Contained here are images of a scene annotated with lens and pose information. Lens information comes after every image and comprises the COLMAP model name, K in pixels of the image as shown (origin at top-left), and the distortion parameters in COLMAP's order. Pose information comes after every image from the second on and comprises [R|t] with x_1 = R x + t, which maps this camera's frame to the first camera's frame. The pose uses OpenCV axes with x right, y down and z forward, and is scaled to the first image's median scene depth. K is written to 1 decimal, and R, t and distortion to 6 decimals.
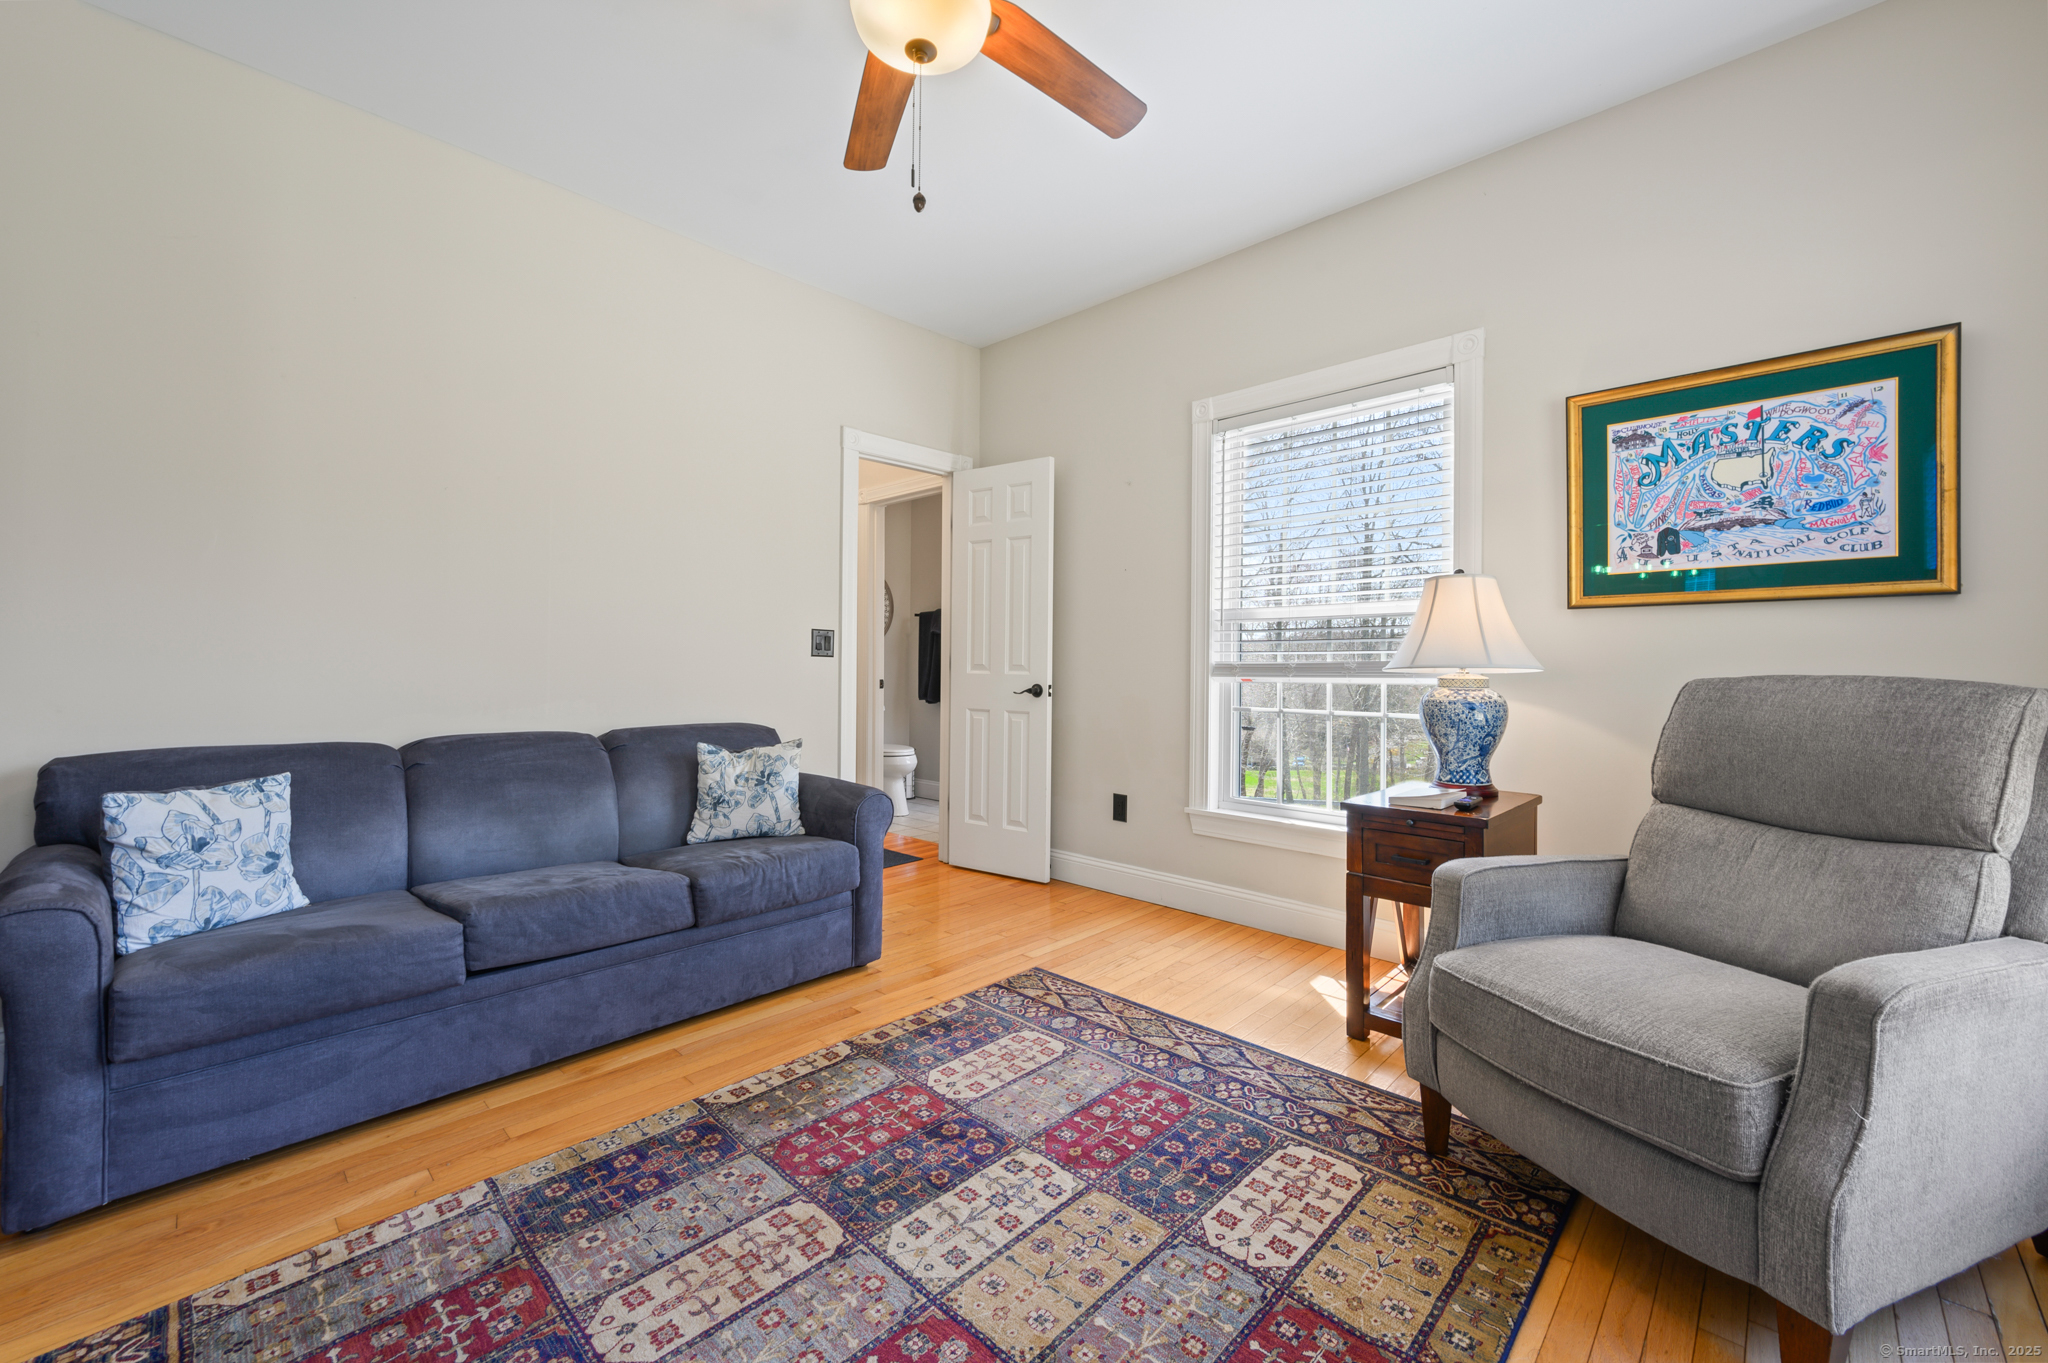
lens RADIAL K [[805.8, 0, 1026.1], [0, 805.8, 660.8], [0, 0, 1]] dist [-0.000356, -0.000101]
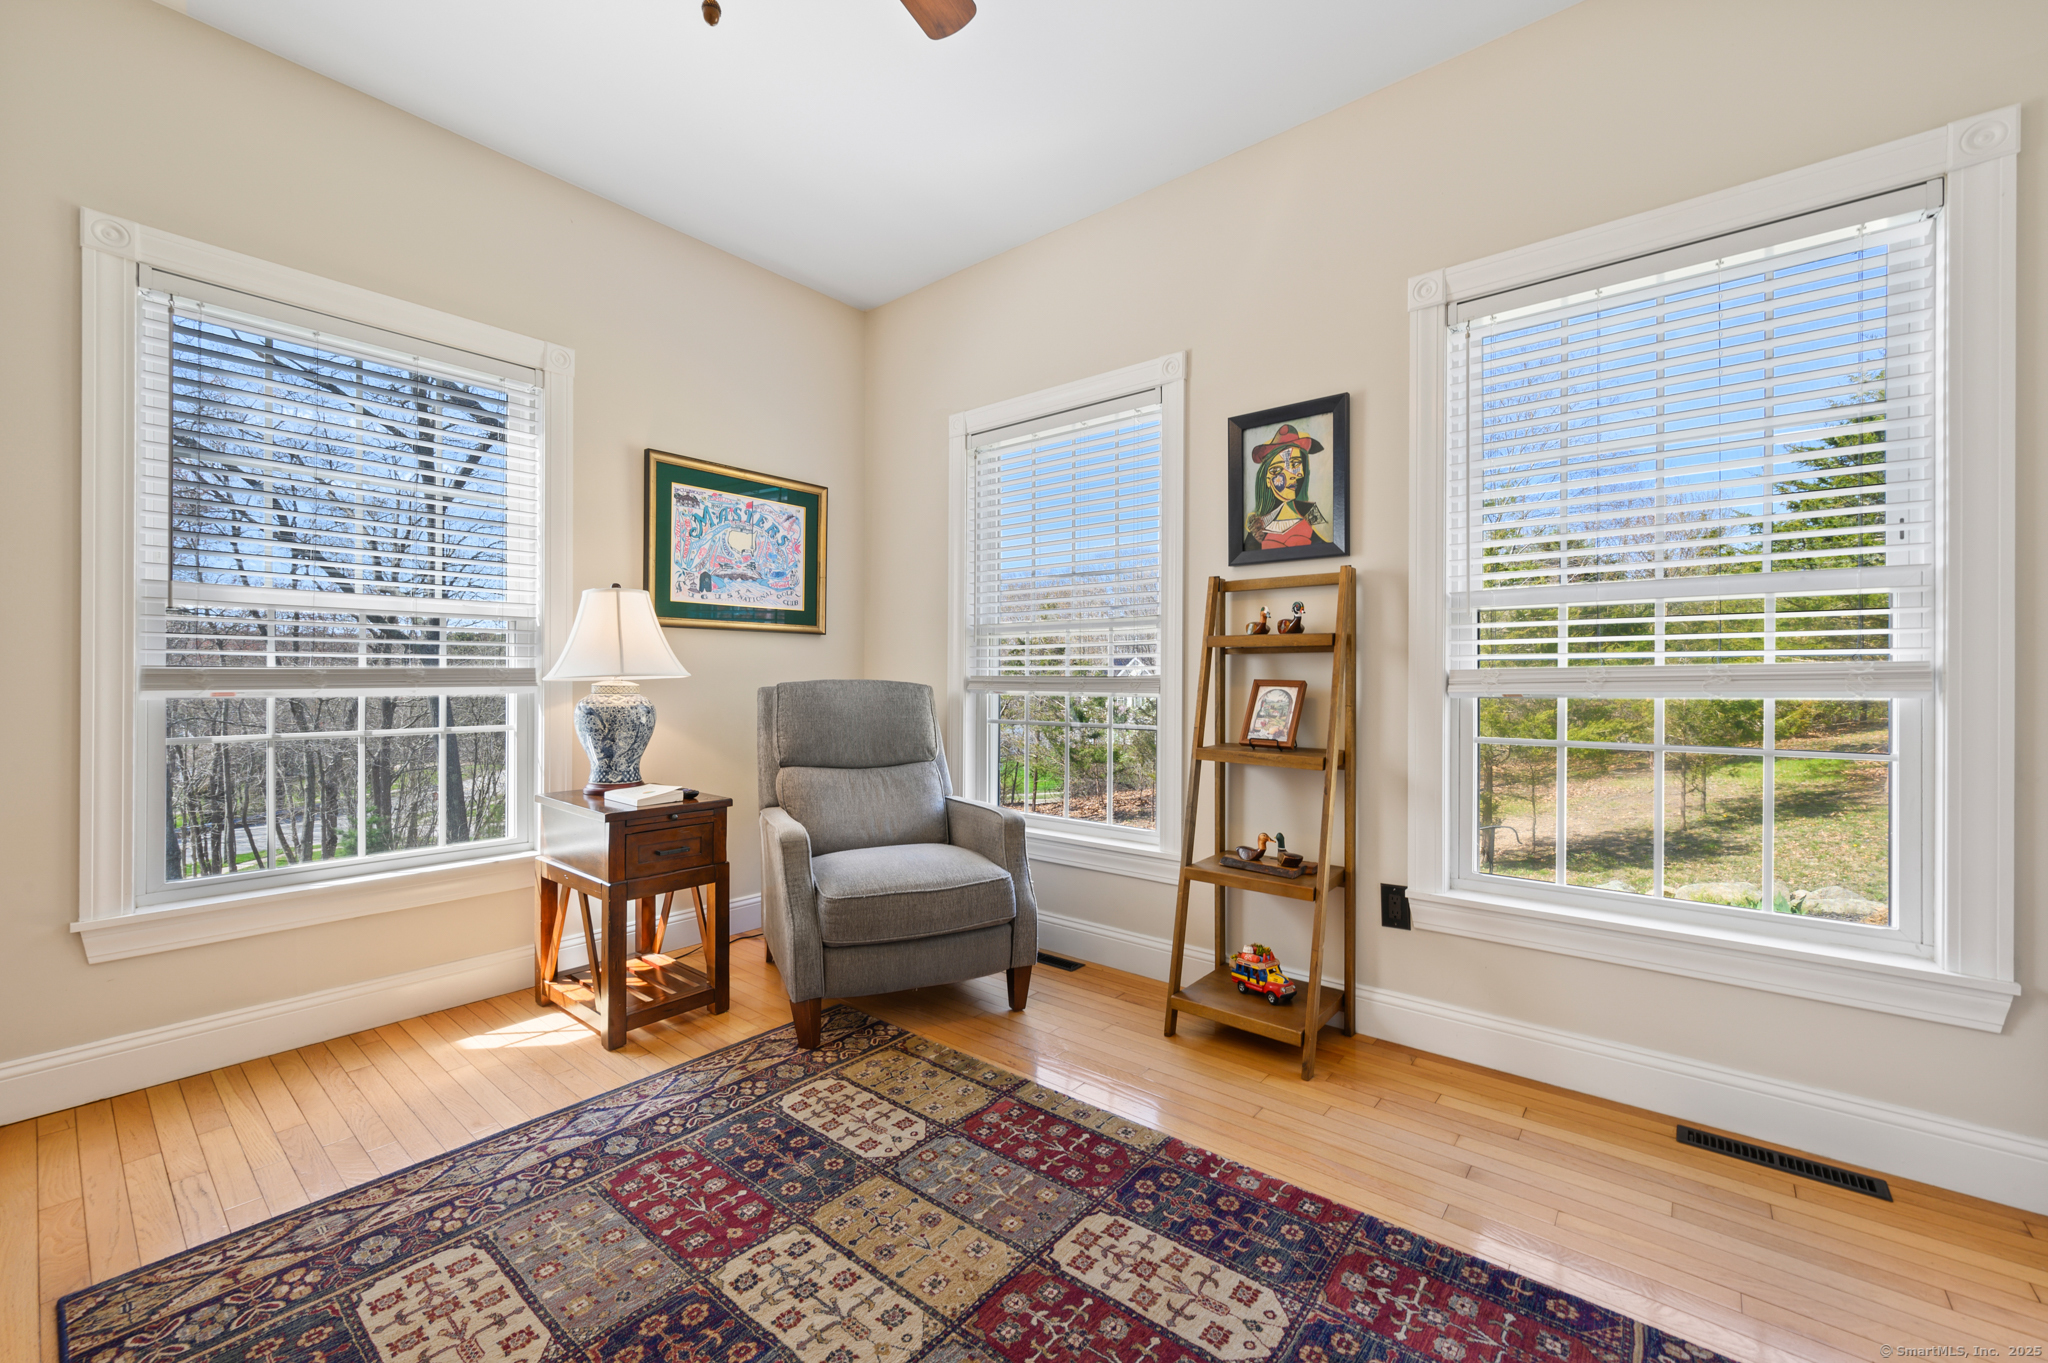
lens RADIAL K [[827.9, 0, 1024.0], [0, 827.9, 681.5], [0, 0, 1]] dist [0.000147, 0.000012]
pose [[-0.068868, -0.010127, 0.997574, -0.714338], [-0.009758, 0.999907, 0.009477, 0.000767], [-0.997578, -0.009082, -0.068960, 0.635822]]
